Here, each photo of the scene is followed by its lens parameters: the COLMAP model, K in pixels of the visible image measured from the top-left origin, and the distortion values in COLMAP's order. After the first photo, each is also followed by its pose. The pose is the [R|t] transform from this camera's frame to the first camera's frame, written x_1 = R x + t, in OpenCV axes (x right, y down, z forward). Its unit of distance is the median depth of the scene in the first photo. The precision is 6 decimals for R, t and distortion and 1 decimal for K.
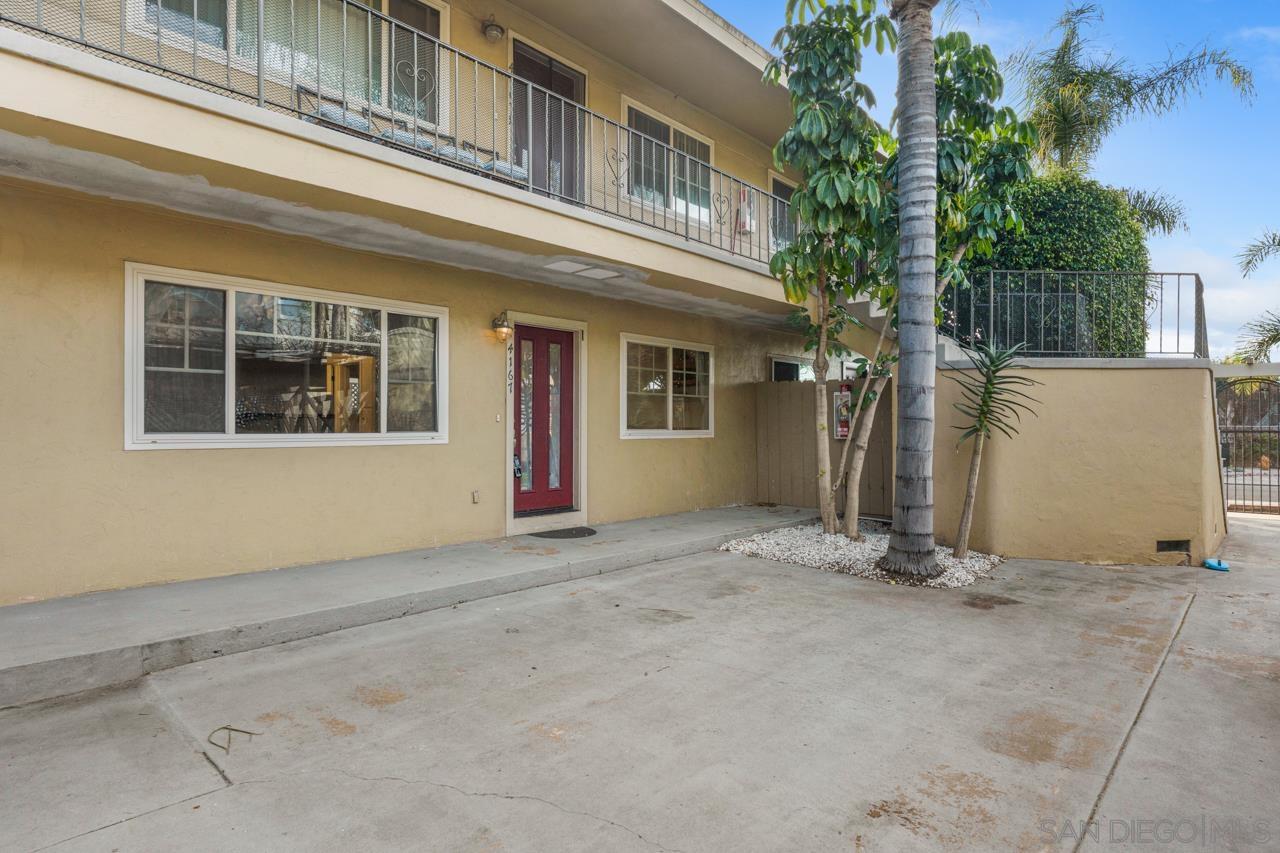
lens RADIAL K [[680.9, 0, 642.4], [0, 680.9, 401.7], [0, 0, 1]] dist [-0.000795, 0.000012]
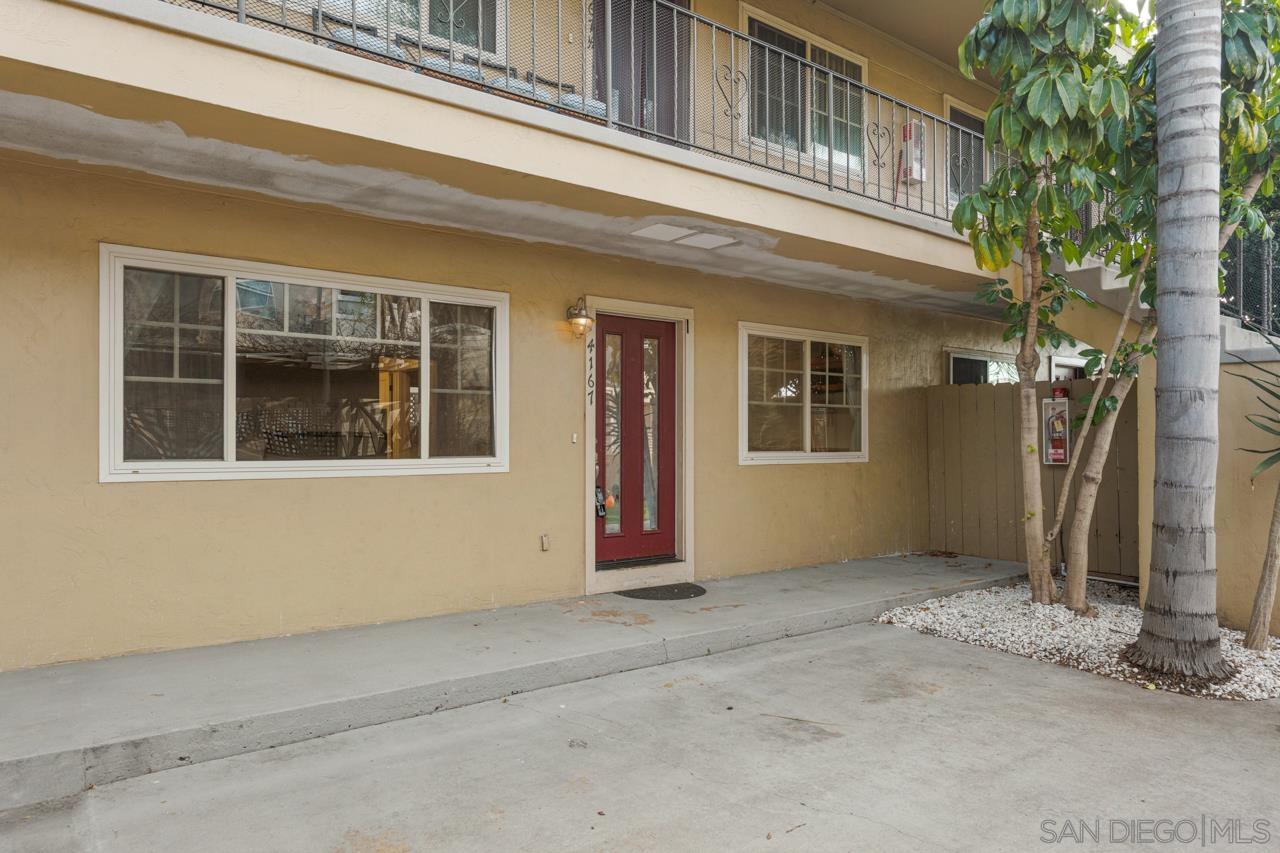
lens RADIAL K [[793.4, 0, 640.0], [0, 793.4, 426.5], [0, 0, 1]] dist [0.001441, -0.000338]
pose [[0.985651, -0.003997, -0.168750, 0.008601], [0.007231, 0.999802, 0.018557, -0.004678], [0.168643, -0.019511, 0.985484, 0.150865]]
